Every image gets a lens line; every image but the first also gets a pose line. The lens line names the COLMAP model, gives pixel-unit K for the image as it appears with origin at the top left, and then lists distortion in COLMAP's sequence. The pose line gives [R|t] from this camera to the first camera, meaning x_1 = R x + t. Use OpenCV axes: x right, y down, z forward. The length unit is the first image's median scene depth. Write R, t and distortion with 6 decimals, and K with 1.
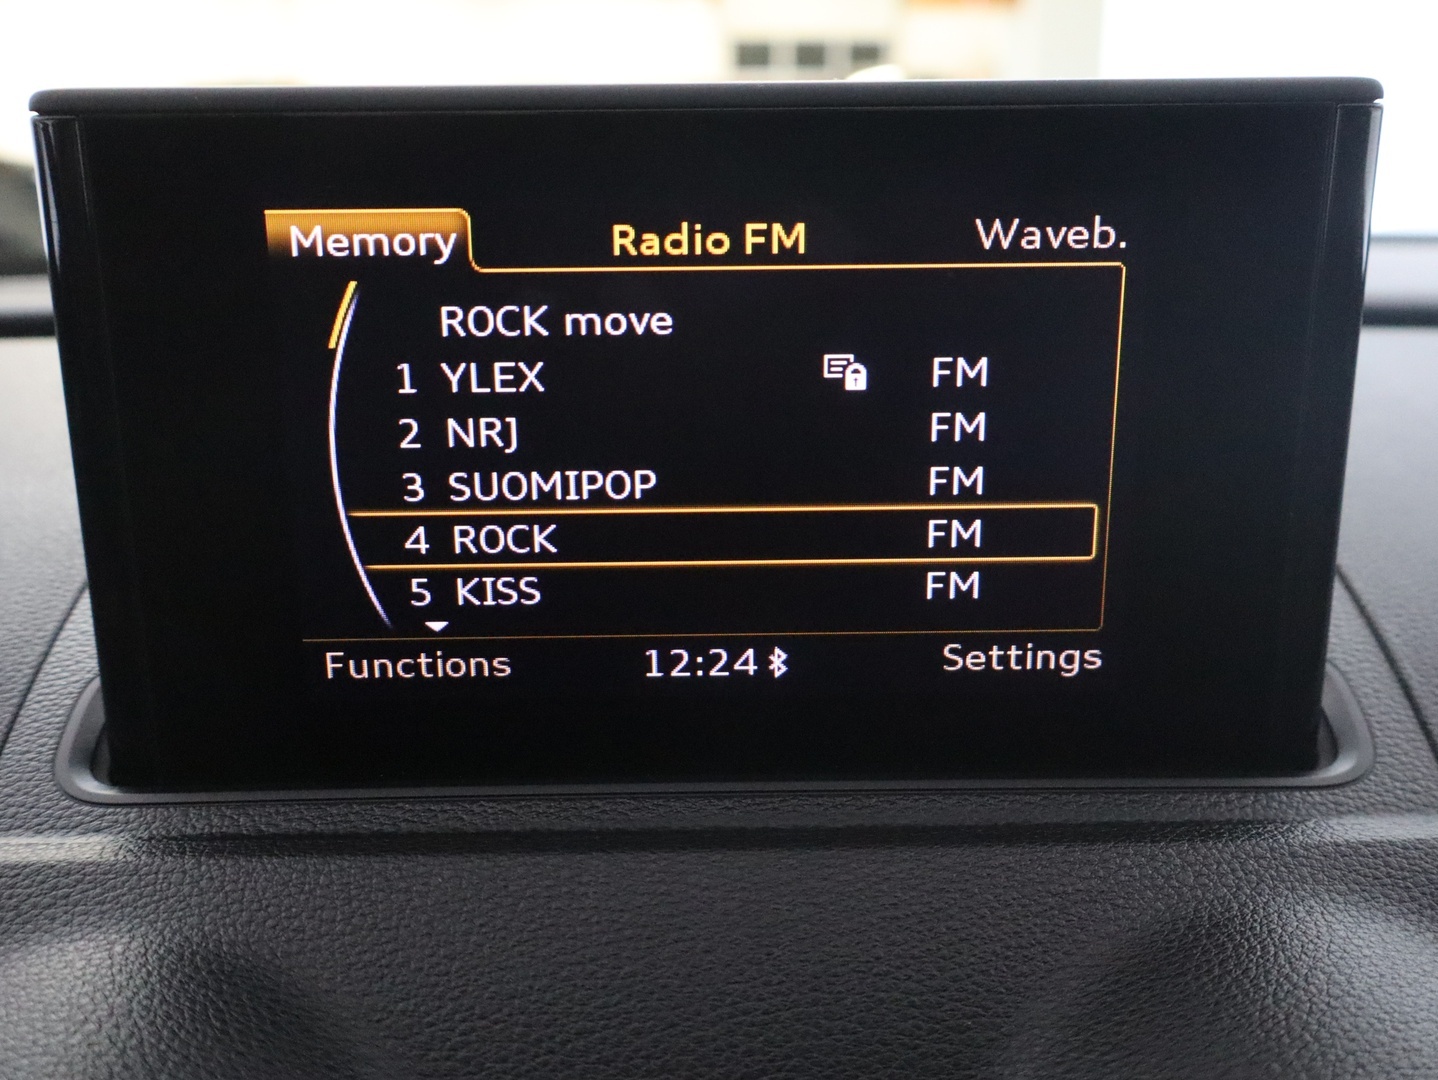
lens RADIAL K [[1661.3, 0, 774.6], [0, 1661.3, 542.3], [0, 0, 1]] dist [0.051807, 0.003178]
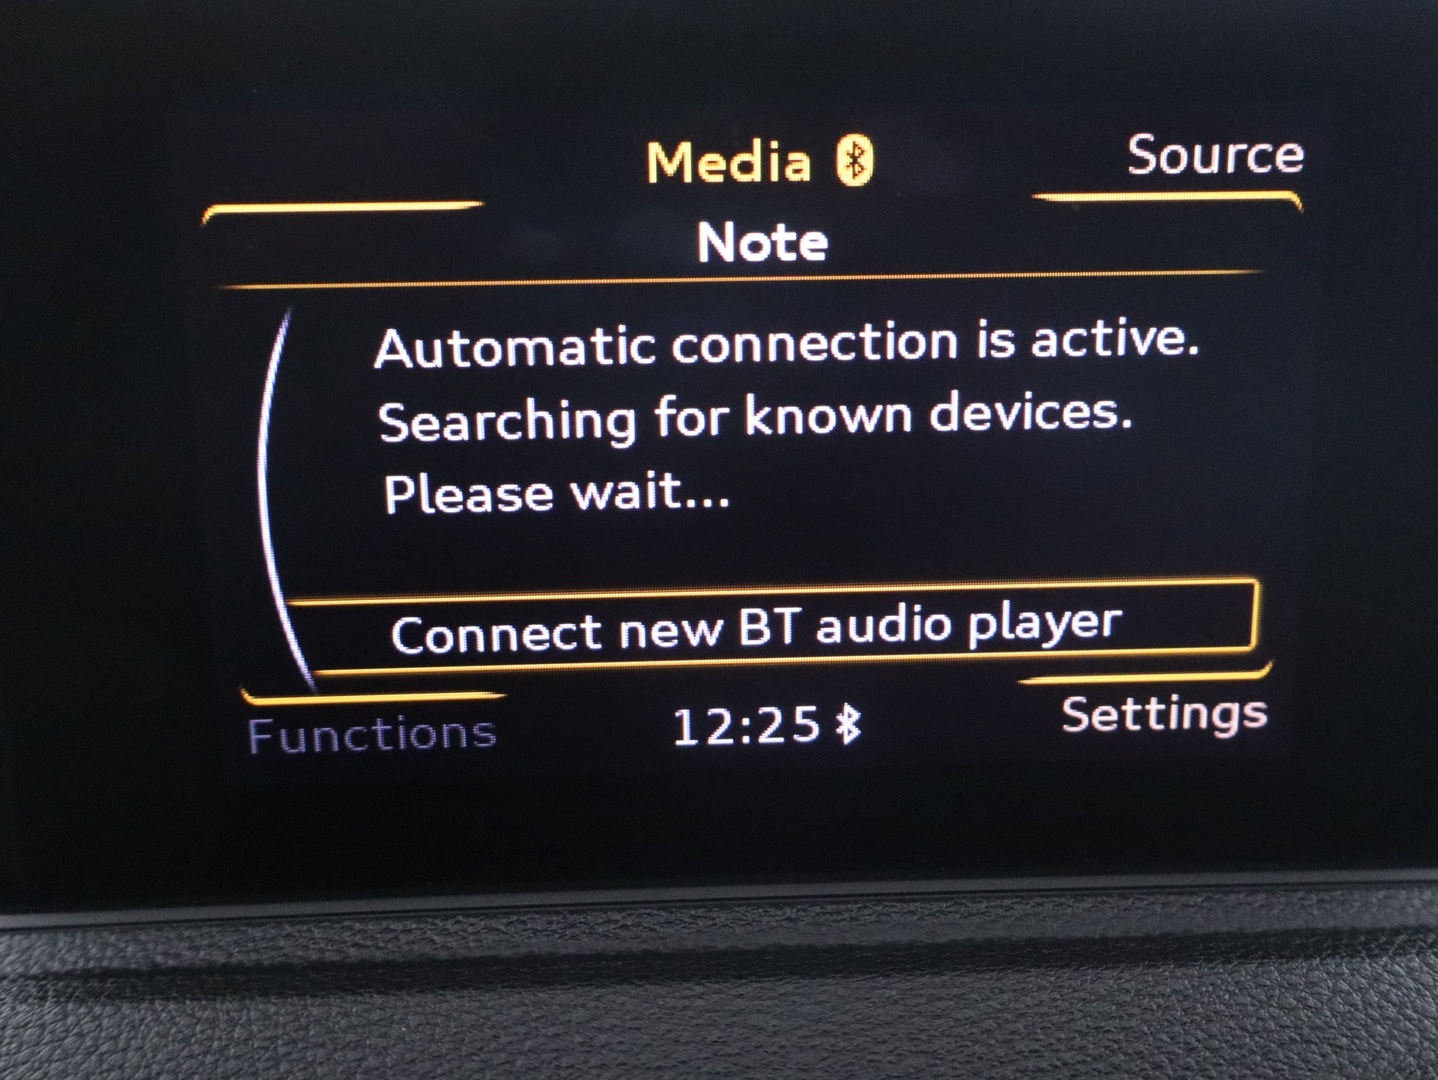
lens RADIAL K [[1661.3, 0, 774.6], [0, 1661.3, 542.3], [0, 0, 1]] dist [0.051807, 0.003178]
pose [[0.999439, -0.011669, 0.031393, -0.056778], [0.013530, 0.998123, -0.059731, 0.035580], [-0.030637, 0.060122, 0.997721, 0.244720]]
